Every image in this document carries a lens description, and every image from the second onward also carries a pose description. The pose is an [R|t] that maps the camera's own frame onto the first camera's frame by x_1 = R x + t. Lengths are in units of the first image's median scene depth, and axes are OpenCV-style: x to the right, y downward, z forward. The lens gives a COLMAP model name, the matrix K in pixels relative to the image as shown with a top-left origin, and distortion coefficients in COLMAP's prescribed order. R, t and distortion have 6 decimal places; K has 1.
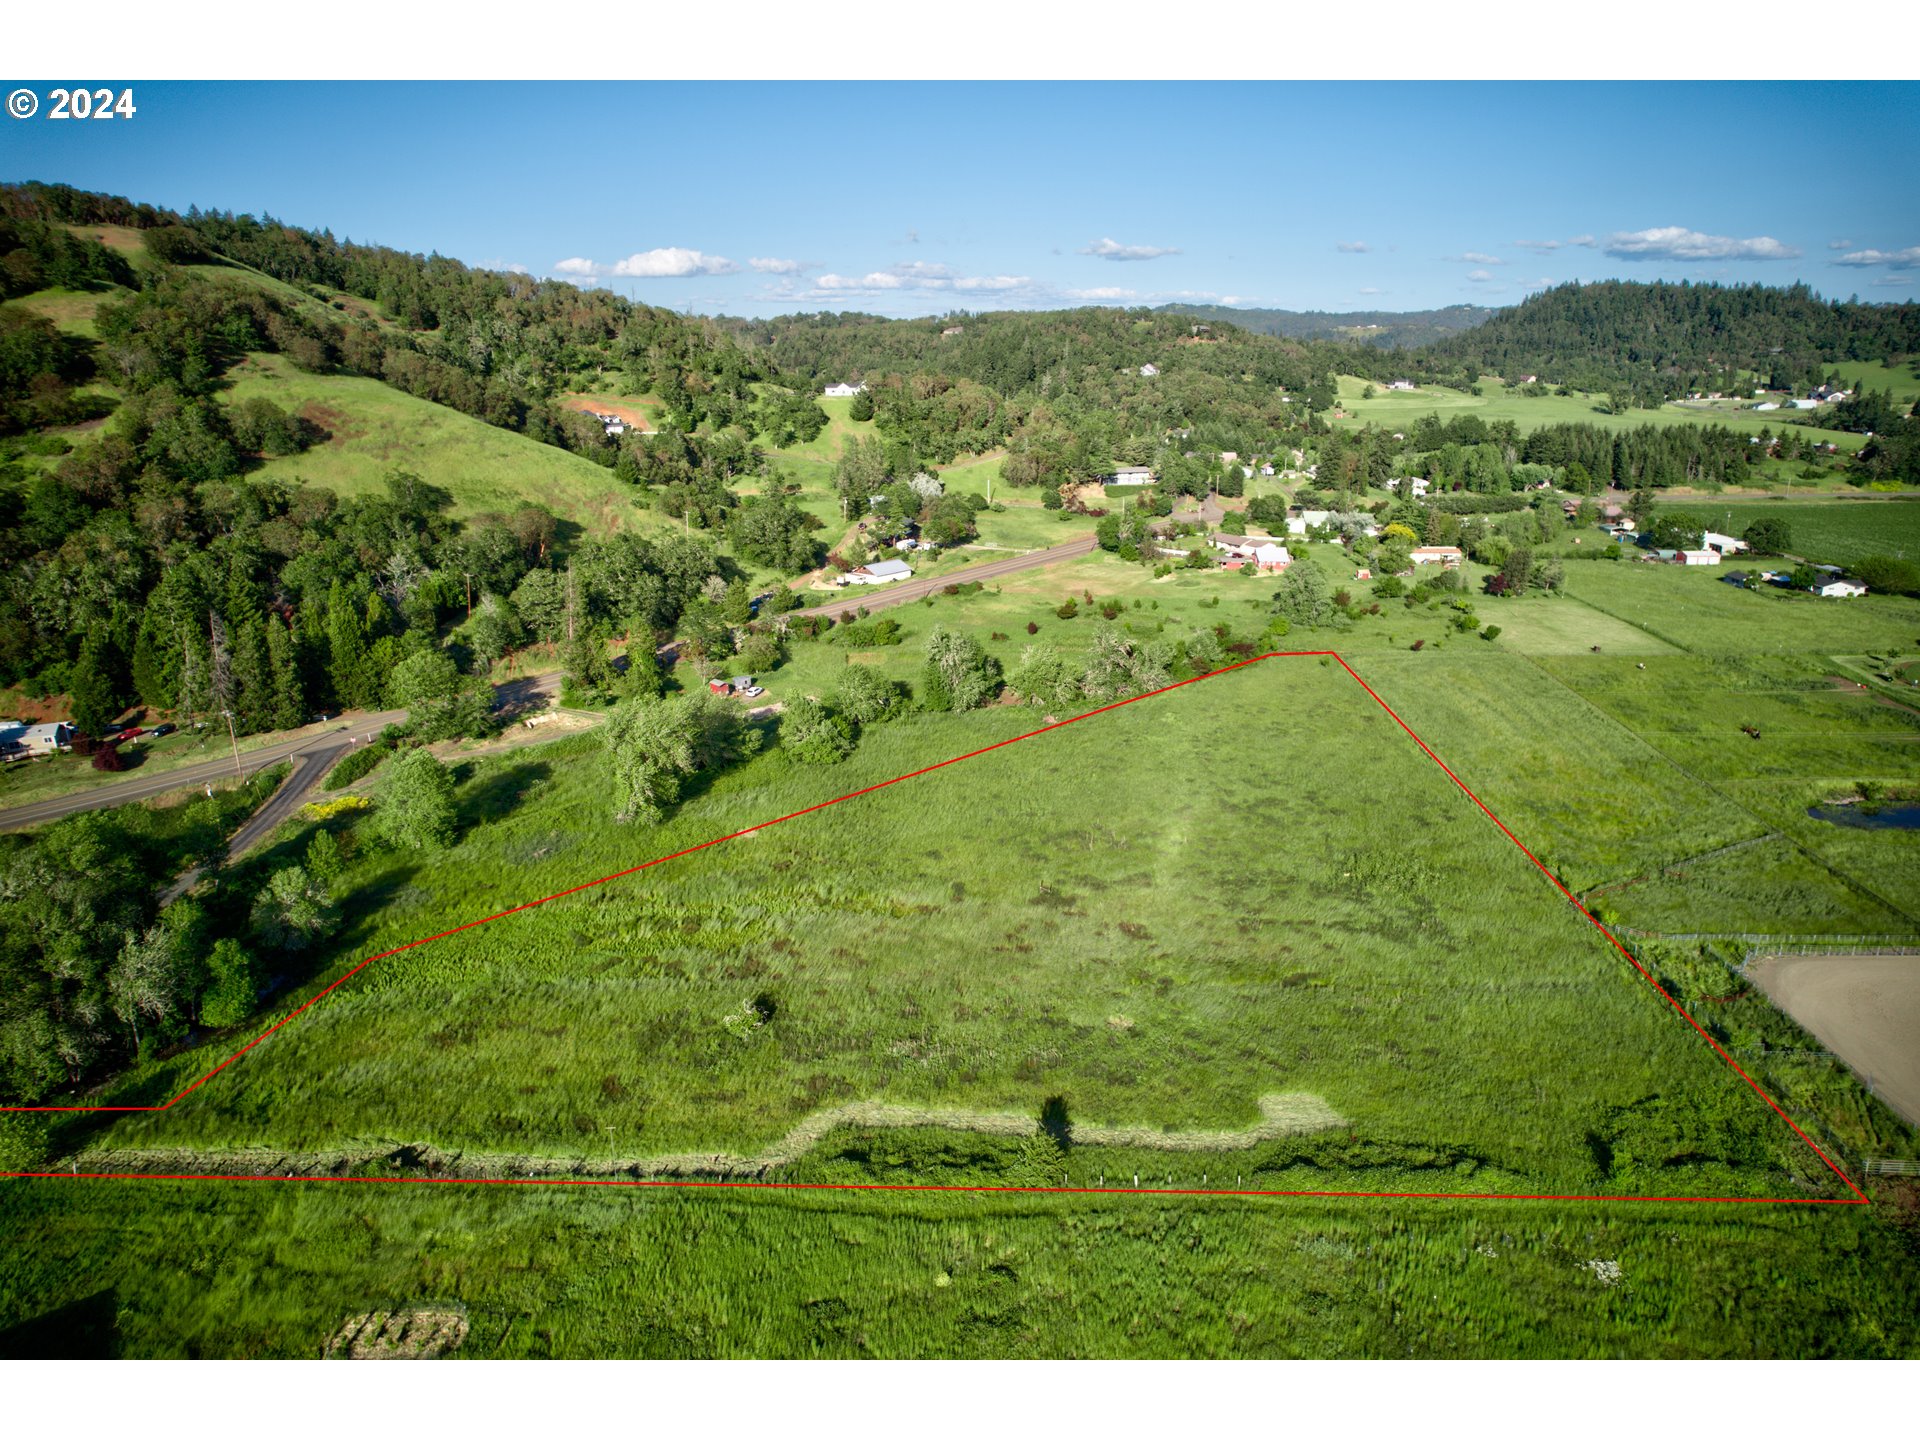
lens RADIAL K [[1230.9, 0, 957.3], [0, 1230.9, 719.8], [0, 0, 1]] dist [-0.077812, 0.068706]
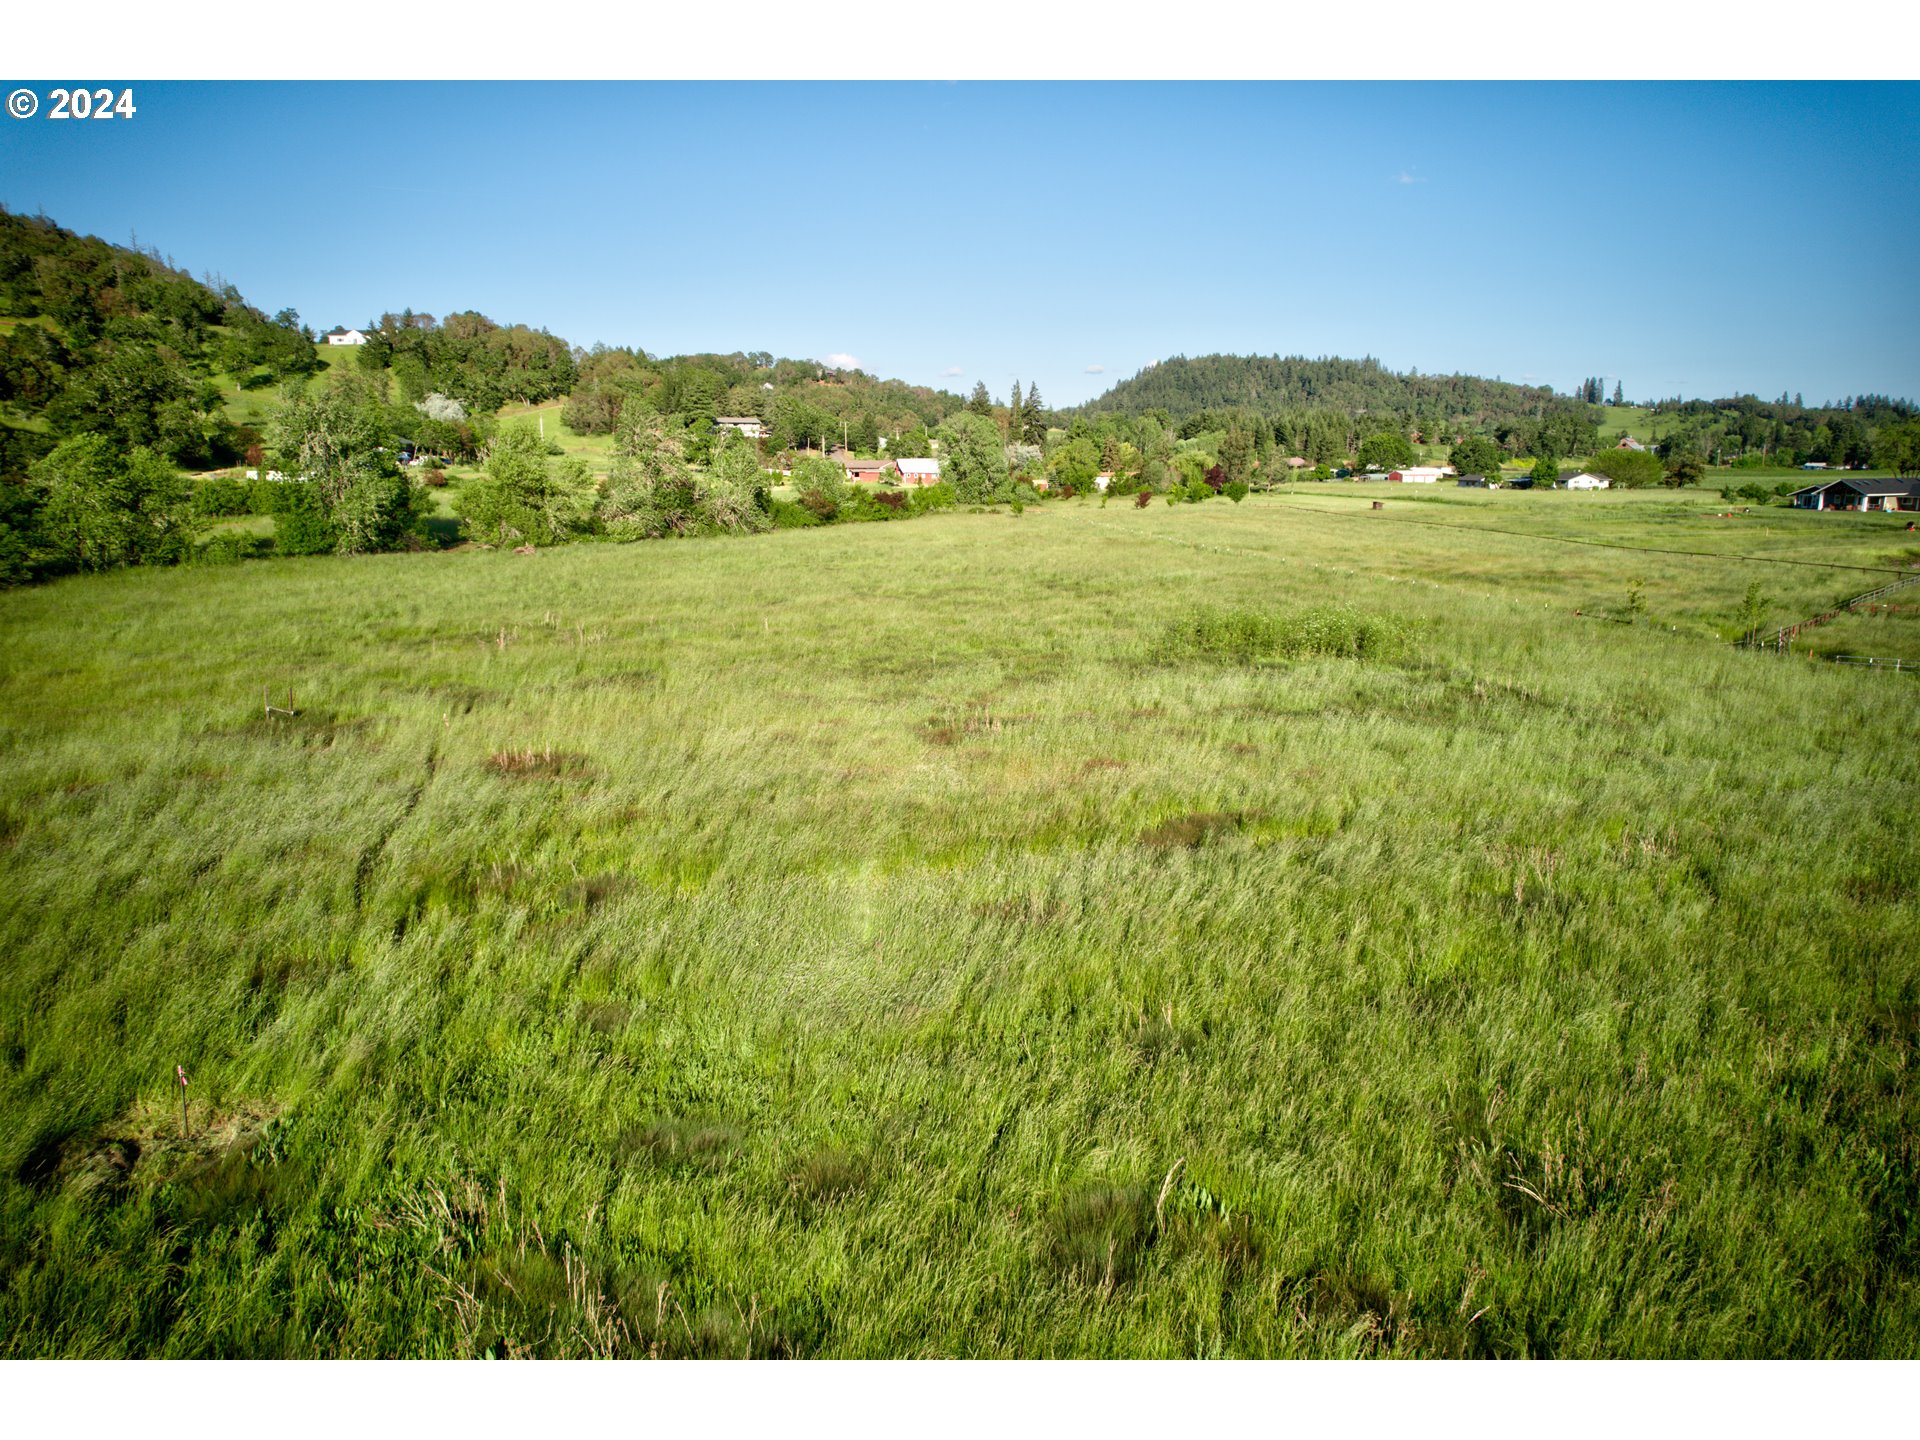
lens RADIAL K [[1230.9, 0, 966.6], [0, 1230.9, 725.9], [0, 0, 1]] dist [-0.077812, 0.068706]
pose [[0.957338, -0.056584, 0.283378, 0.046162], [0.079768, 0.994286, -0.070943, 0.054869], [-0.277744, 0.090521, 0.956381, 0.210094]]
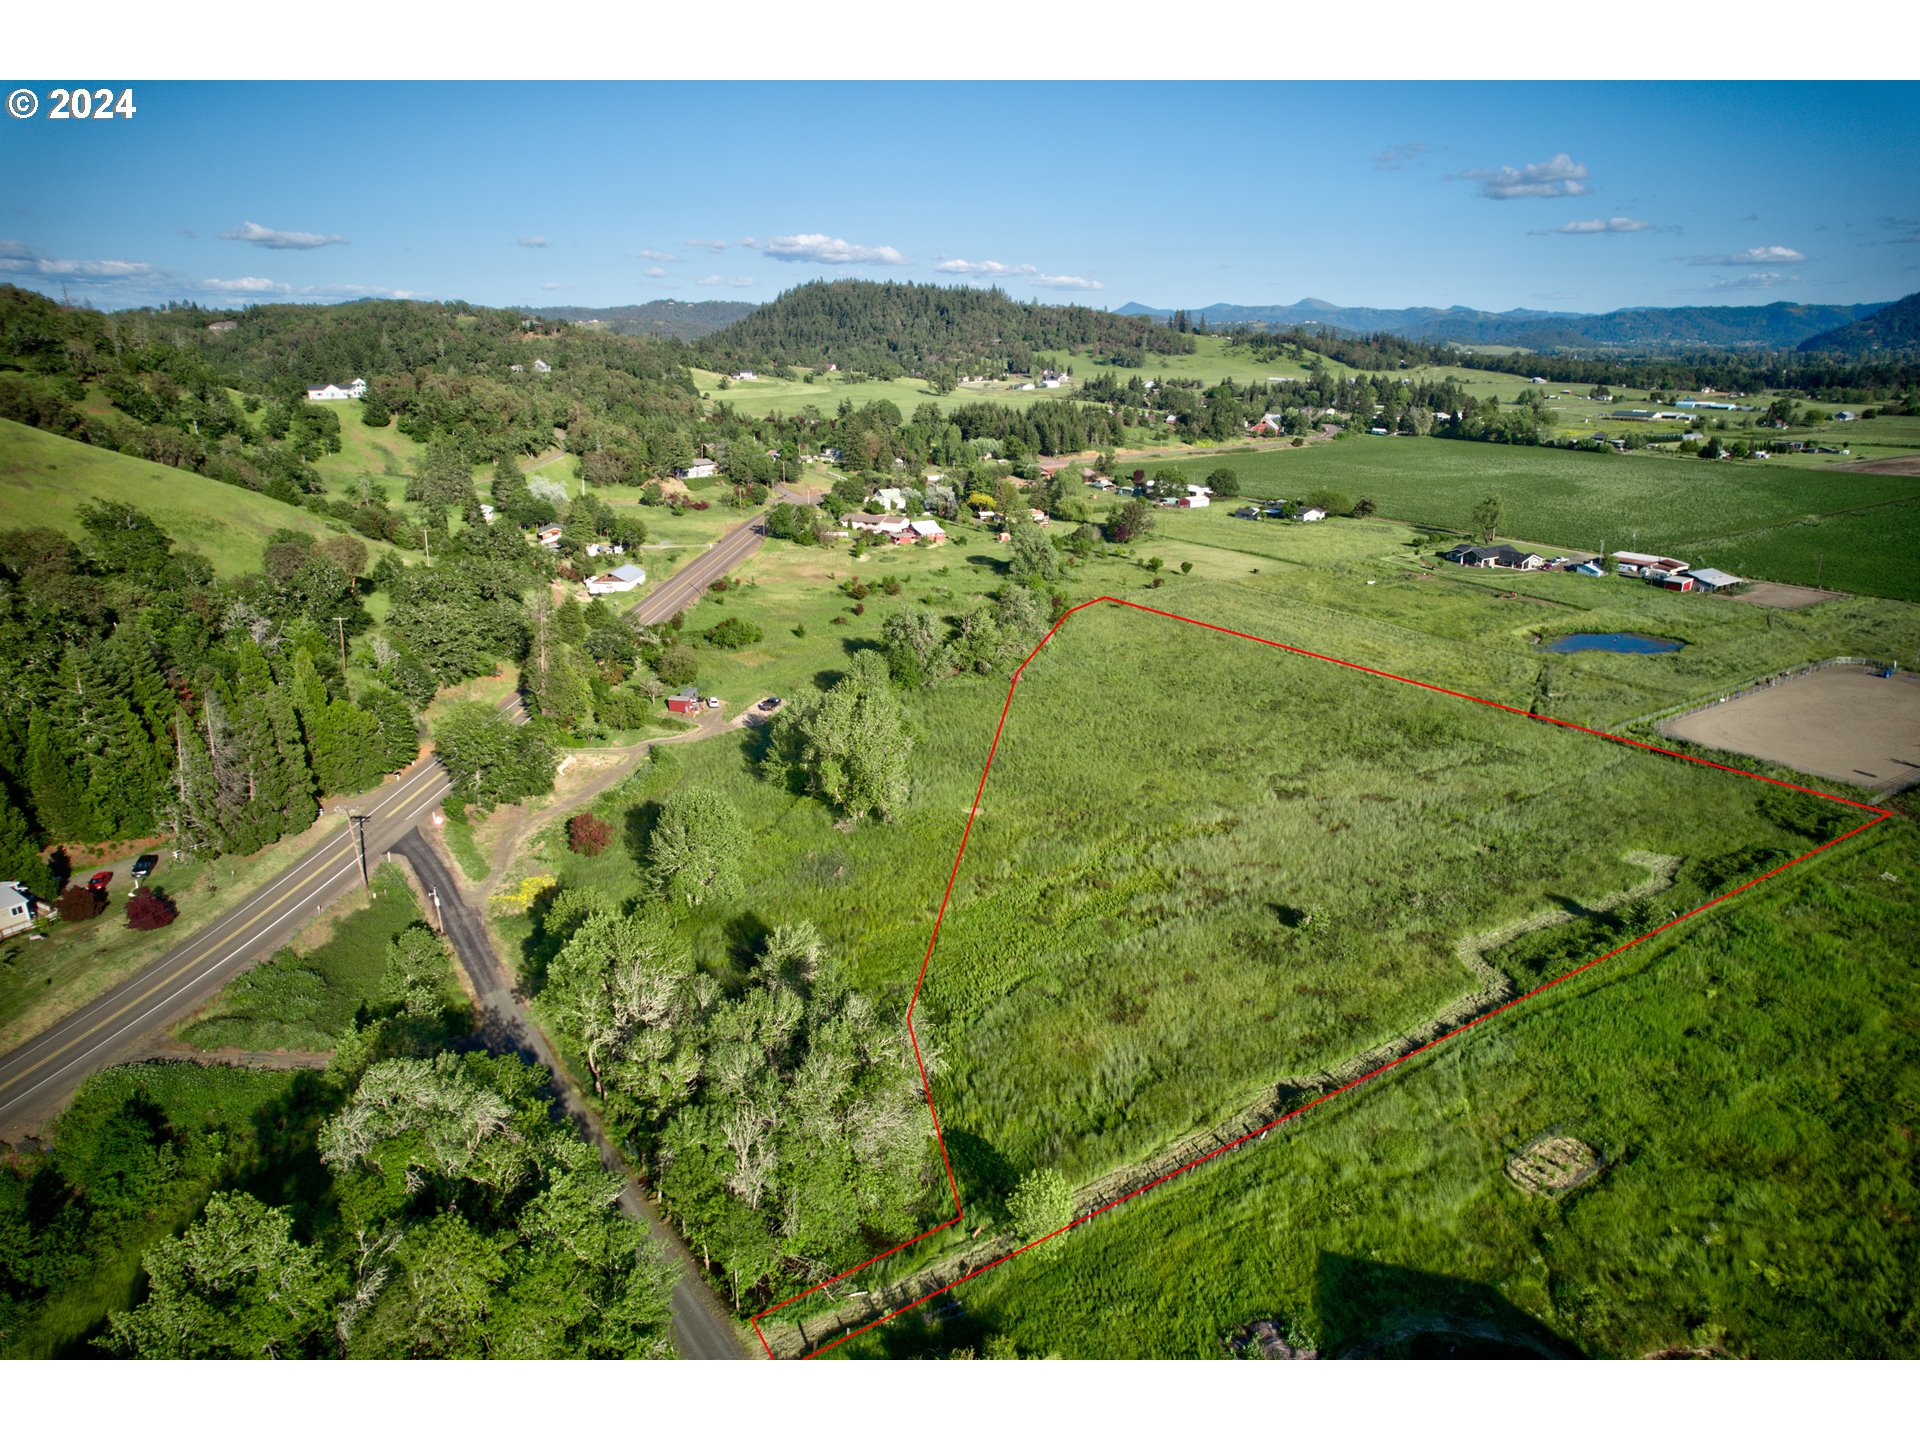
lens RADIAL K [[1230.9, 0, 956.2], [0, 1230.9, 723.8], [0, 0, 1]] dist [-0.077812, 0.068706]
pose [[0.813130, -0.170076, 0.556681, -0.261609], [0.166391, 0.984370, 0.057699, -0.014349], [-0.557794, 0.045710, 0.828720, 0.055033]]
